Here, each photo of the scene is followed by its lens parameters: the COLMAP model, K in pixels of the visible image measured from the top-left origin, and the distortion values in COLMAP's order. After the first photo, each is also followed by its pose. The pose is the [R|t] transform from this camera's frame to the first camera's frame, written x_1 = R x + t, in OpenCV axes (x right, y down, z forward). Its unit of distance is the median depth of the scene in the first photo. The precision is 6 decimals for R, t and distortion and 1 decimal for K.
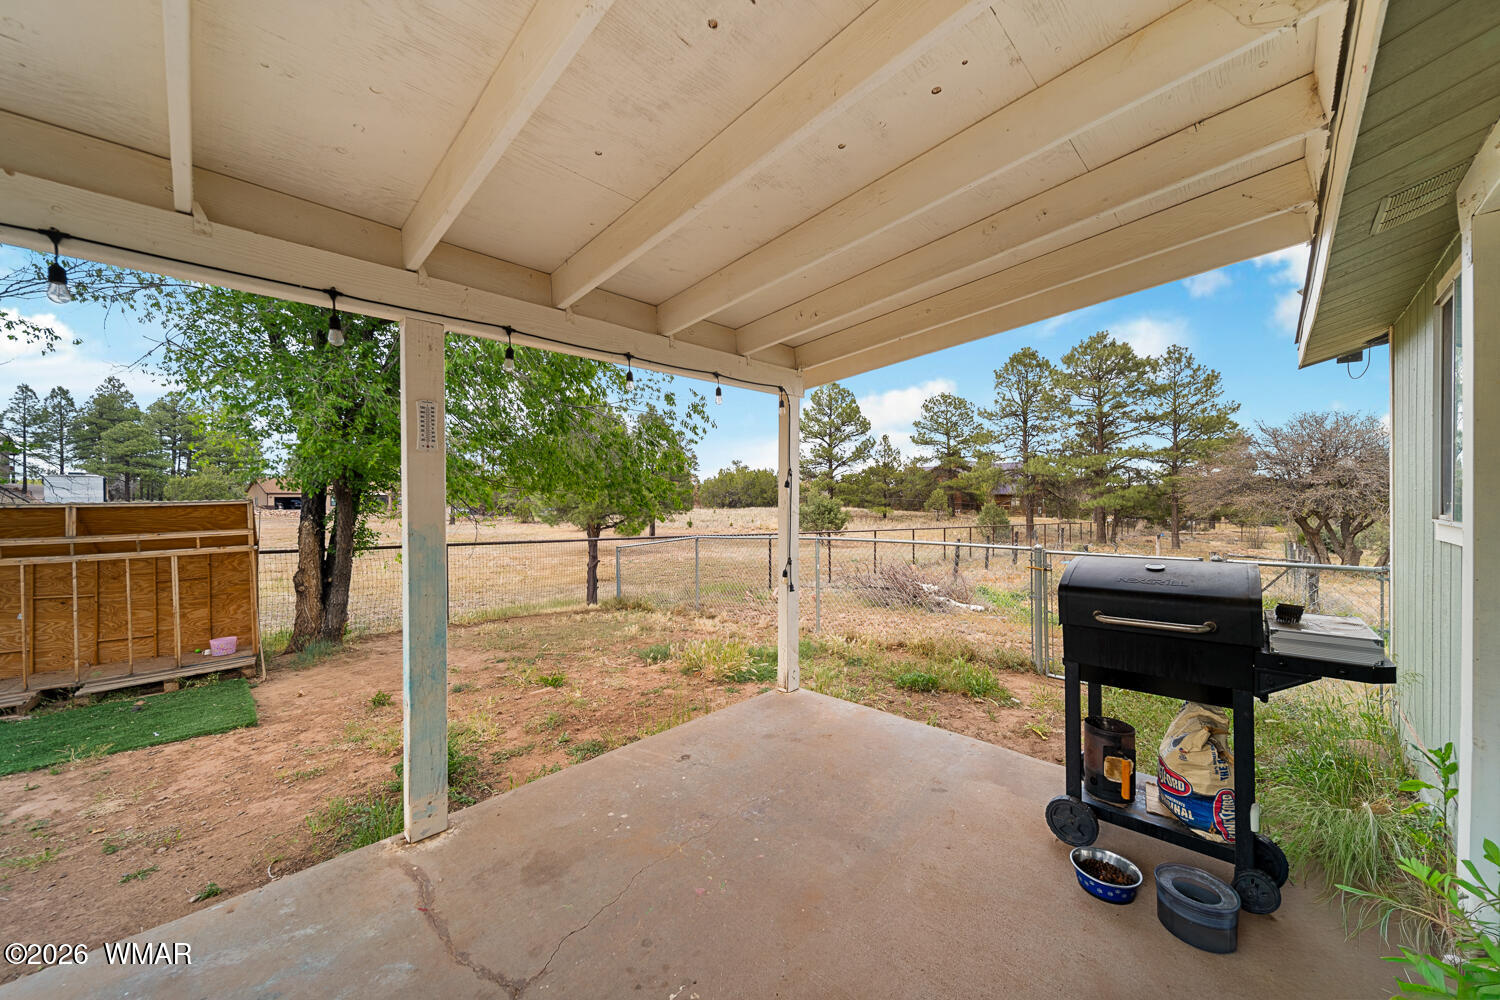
lens RADIAL K [[537.1, 0, 745.2], [0, 537.1, 506.0], [0, 0, 1]] dist [0.008961, -0.001283]
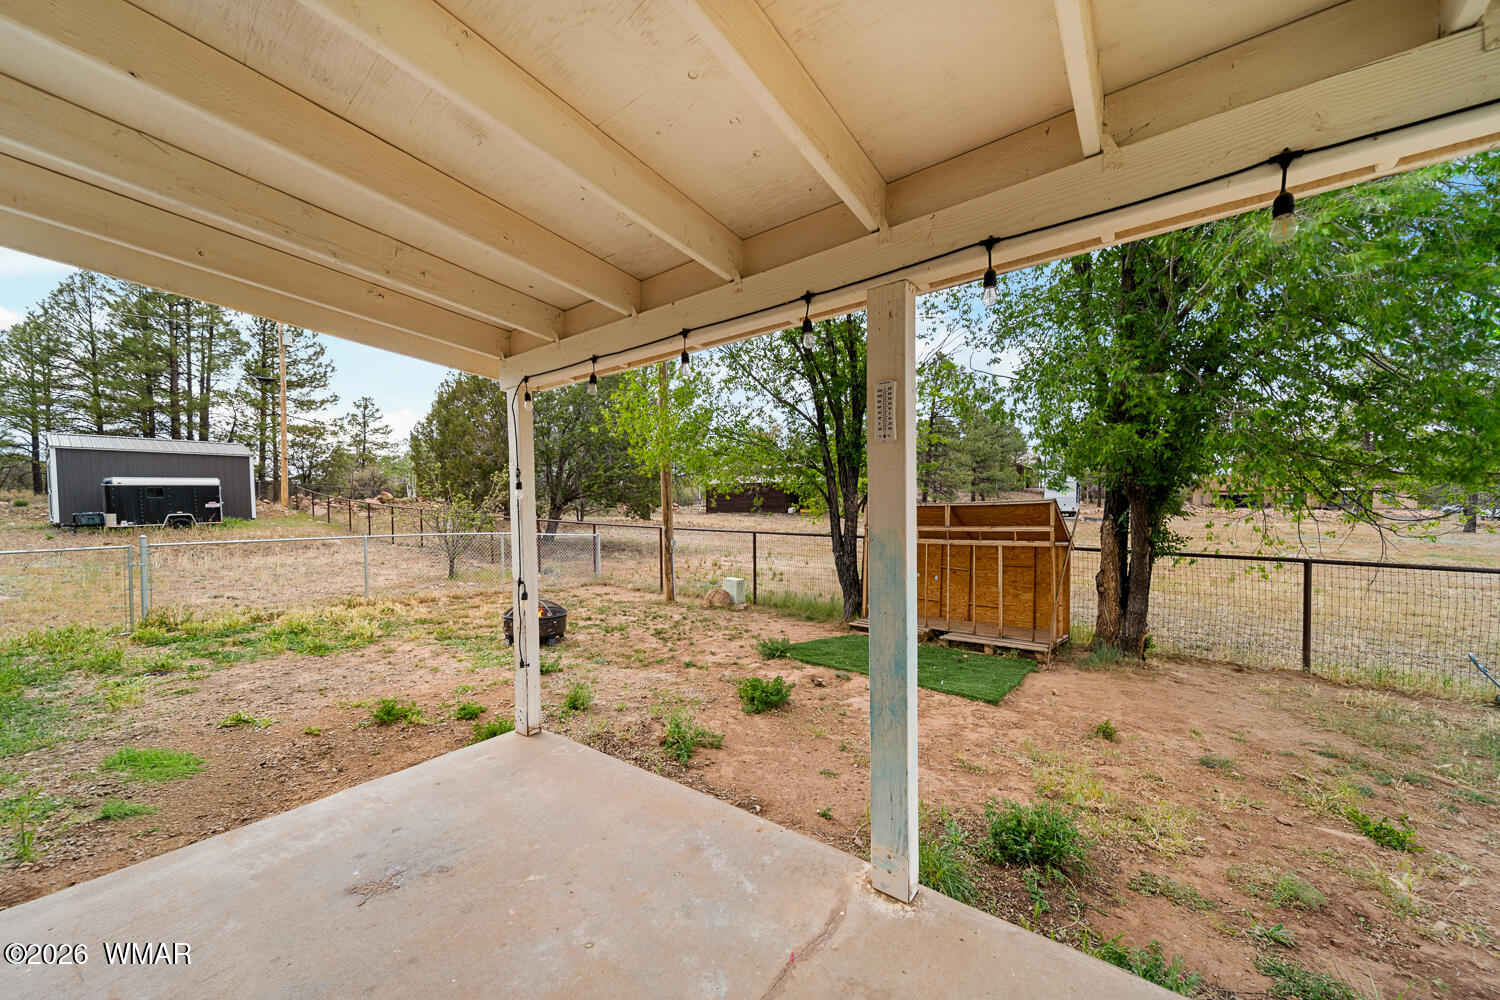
lens RADIAL K [[537.1, 0, 738.5], [0, 537.1, 524.3], [0, 0, 1]] dist [0.008961, -0.001283]
pose [[0.116248, 0.035964, -0.992569, 0.095434], [0.001309, 0.999338, 0.036363, -0.002017], [0.993219, -0.005527, 0.116124, 0.301607]]
